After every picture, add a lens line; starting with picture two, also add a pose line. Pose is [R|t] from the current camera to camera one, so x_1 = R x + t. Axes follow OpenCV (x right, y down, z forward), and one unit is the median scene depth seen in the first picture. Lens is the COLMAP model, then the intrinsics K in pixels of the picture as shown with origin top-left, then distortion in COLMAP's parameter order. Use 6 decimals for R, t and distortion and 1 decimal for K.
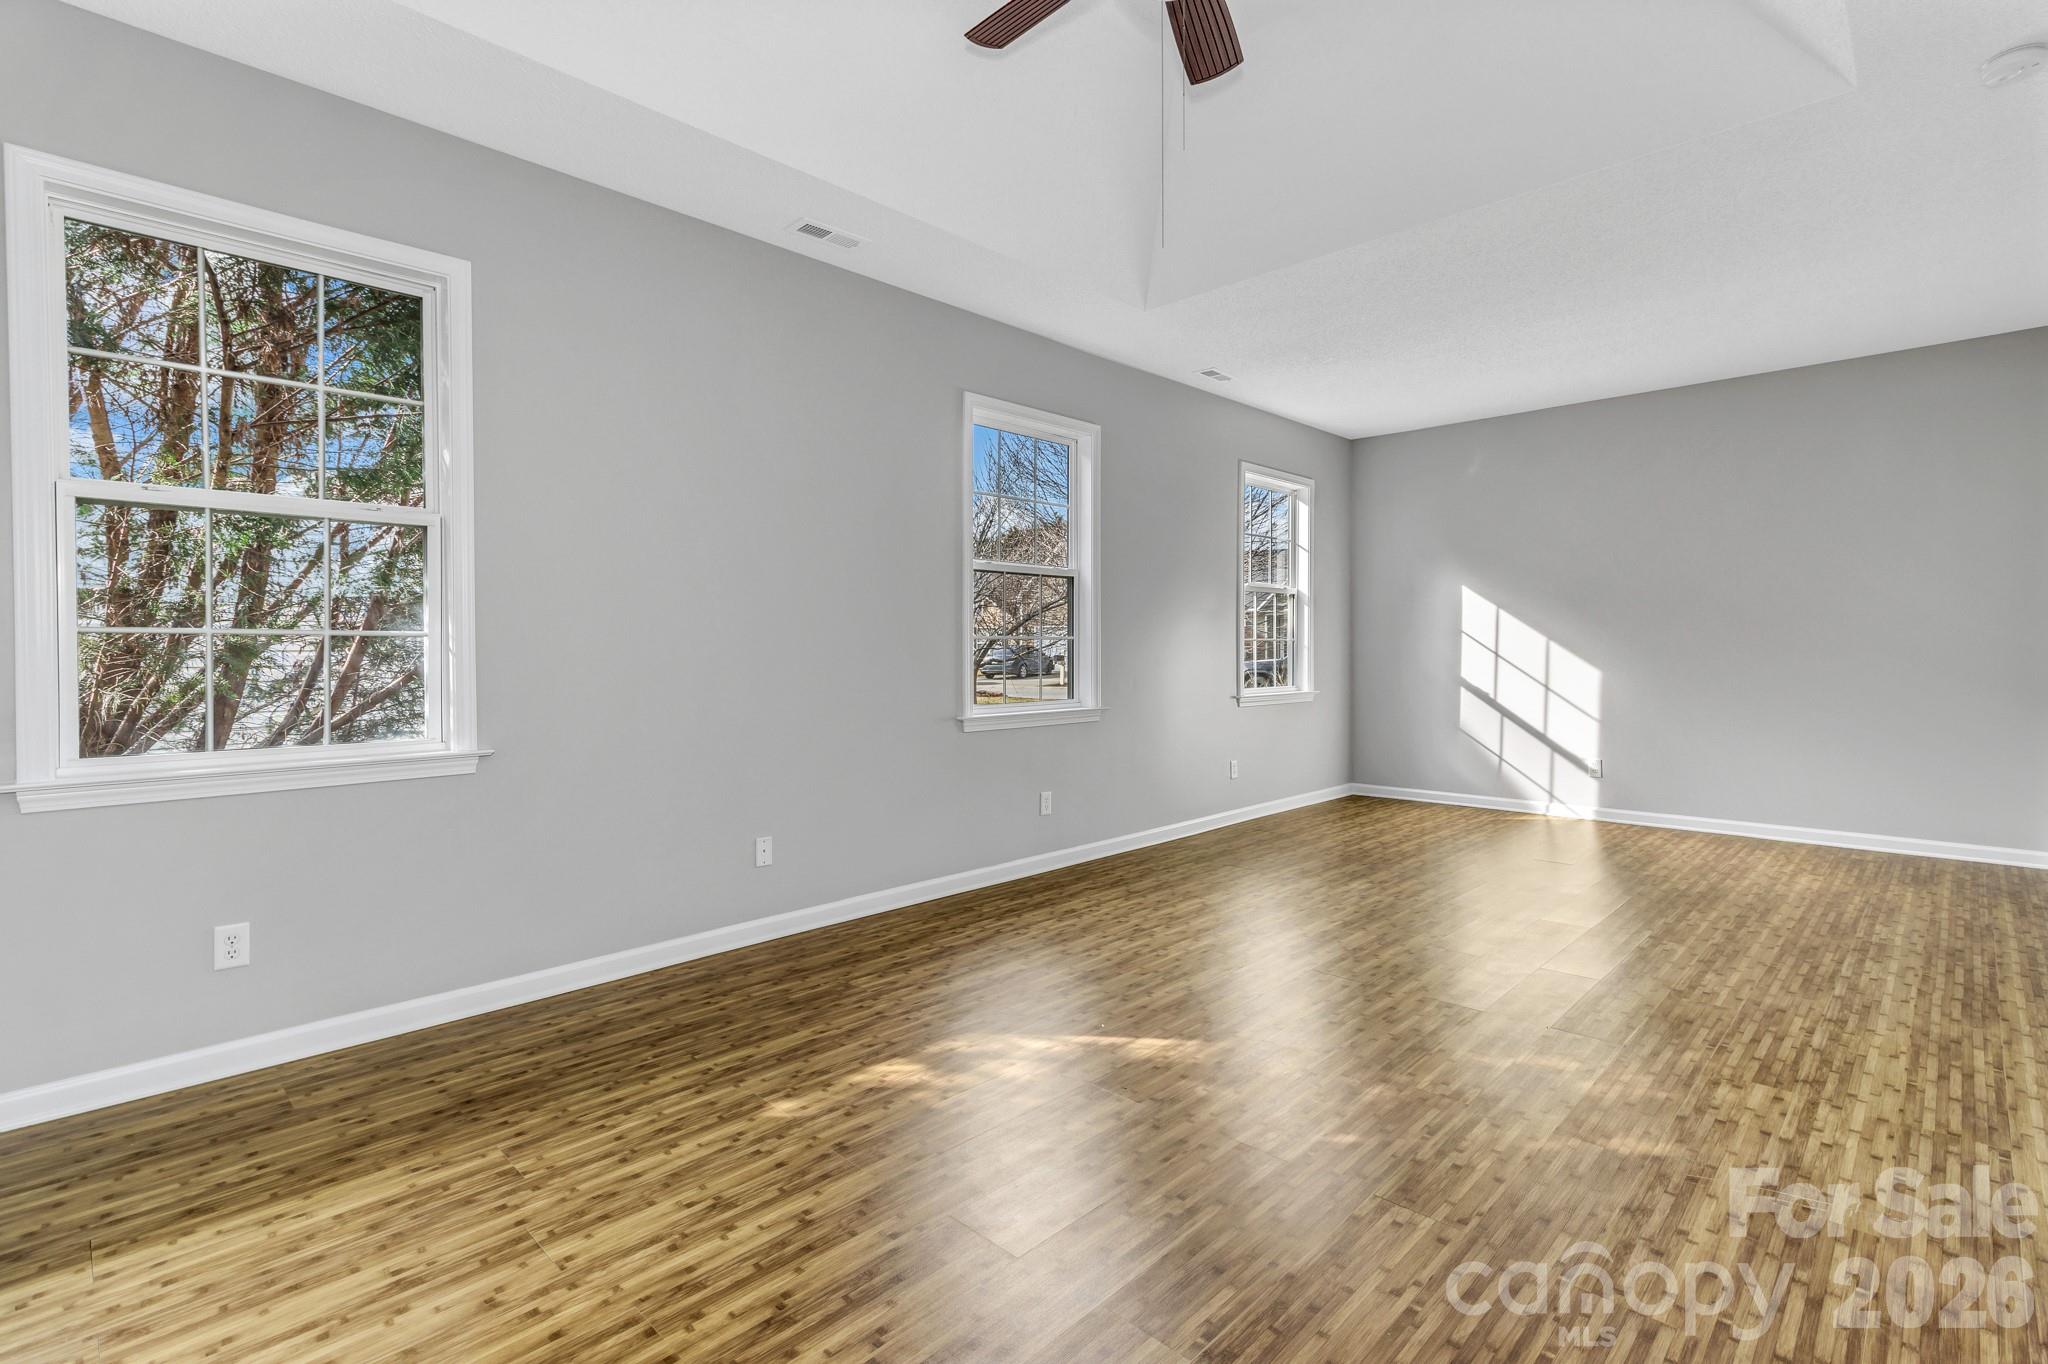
lens RADIAL K [[947.6, 0, 1017.1], [0, 947.6, 648.4], [0, 0, 1]] dist [-0.001088, 0.000067]
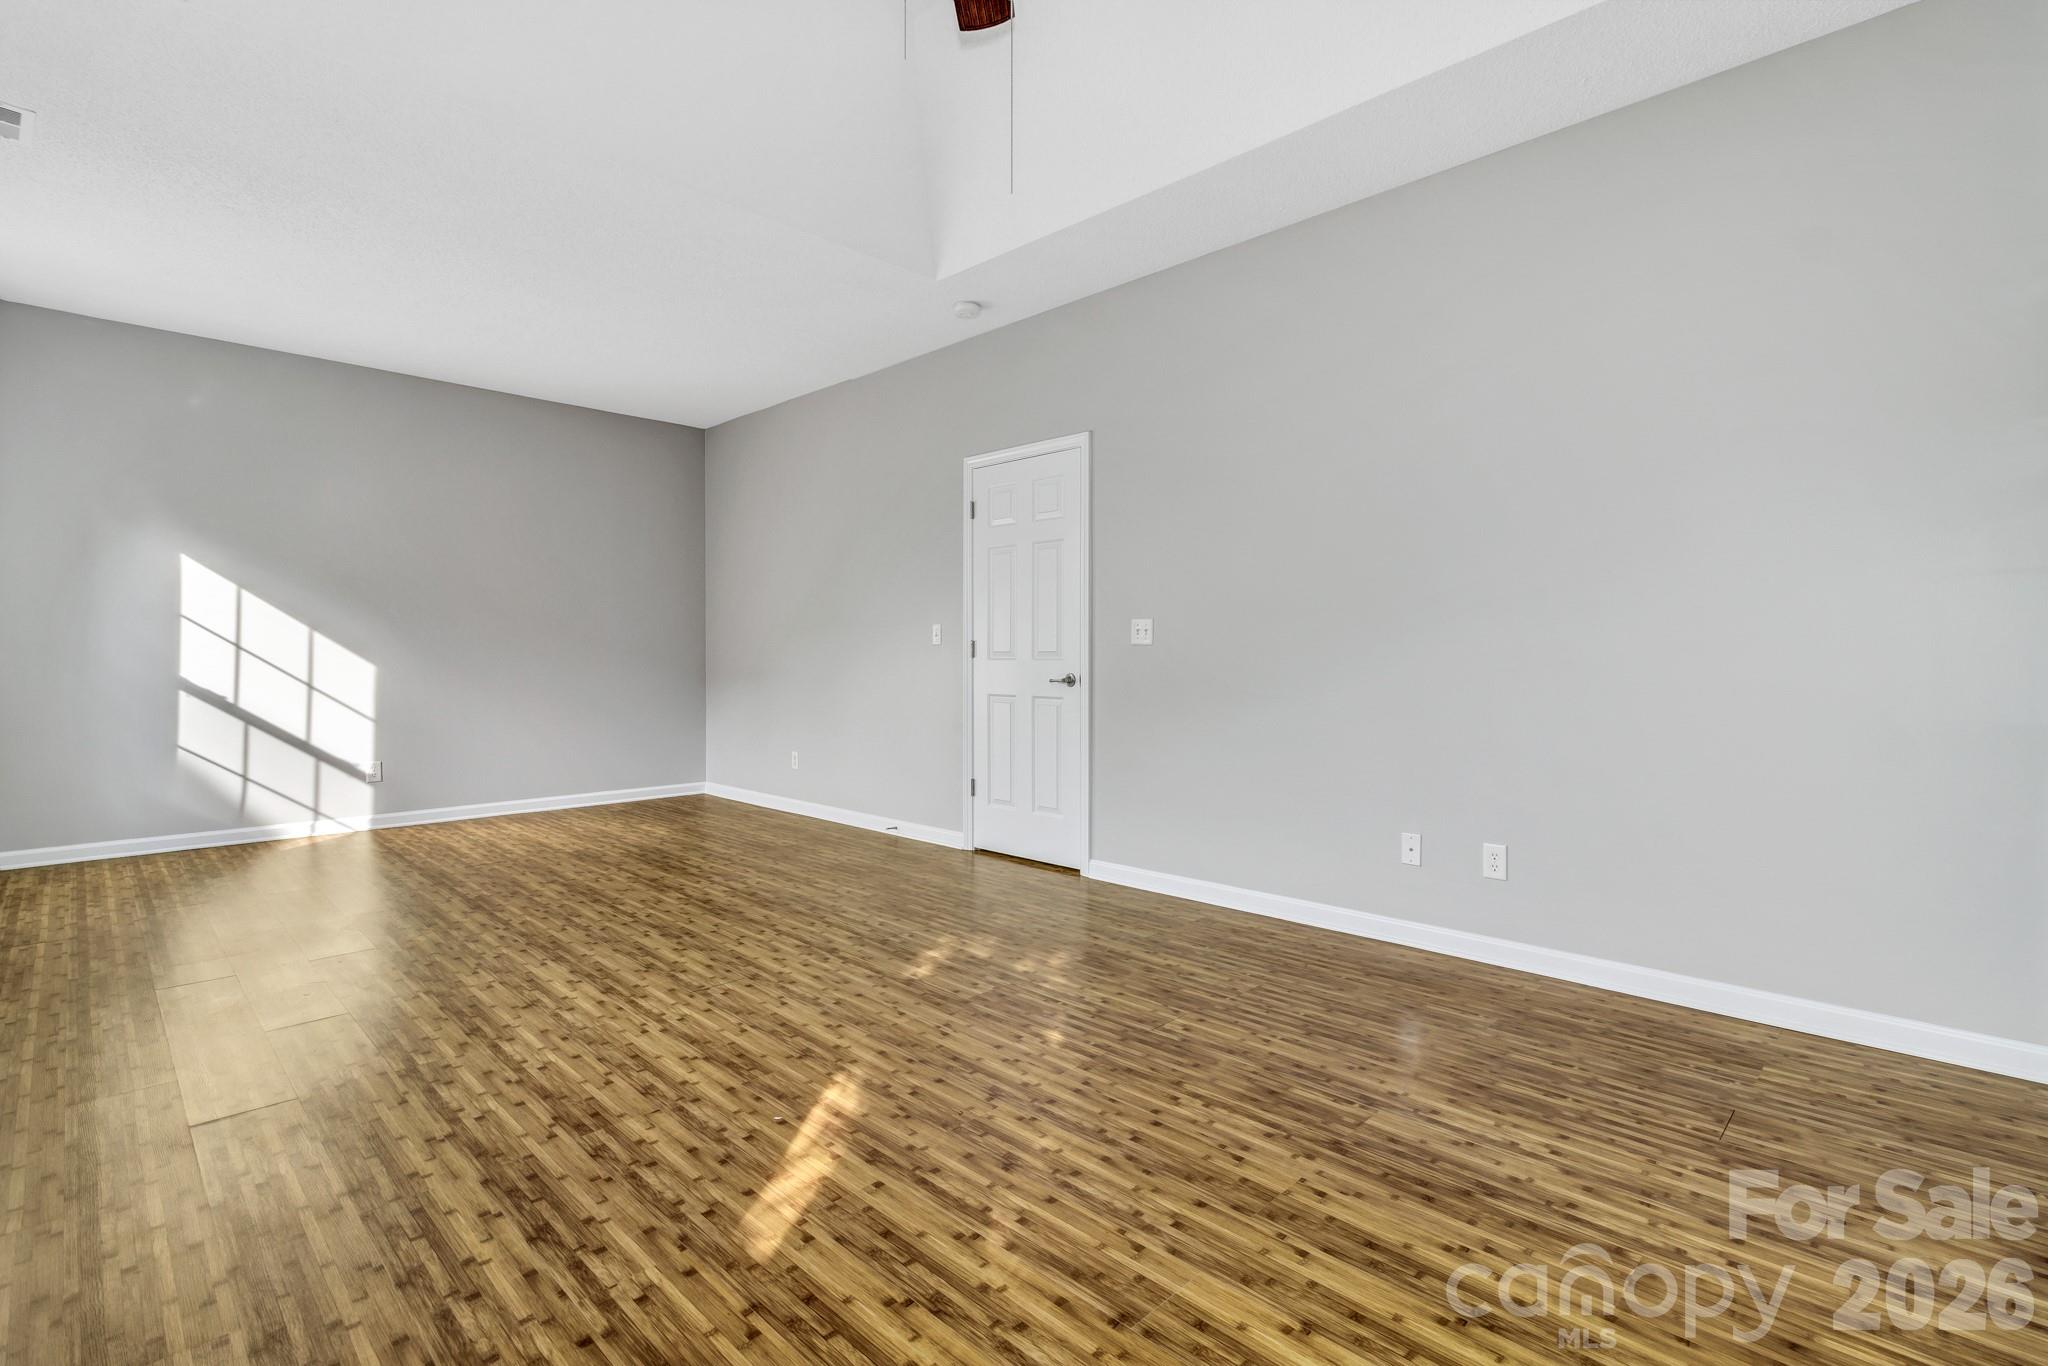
lens RADIAL K [[945.3, 0, 1035.1], [0, 945.3, 658.2], [0, 0, 1]] dist [0.002703, 0.000109]
pose [[-0.003853, 0.001893, 0.999991, -0.295499], [-0.000496, 0.999998, -0.001895, 0.017807], [-0.999992, -0.000503, -0.003852, 0.363162]]
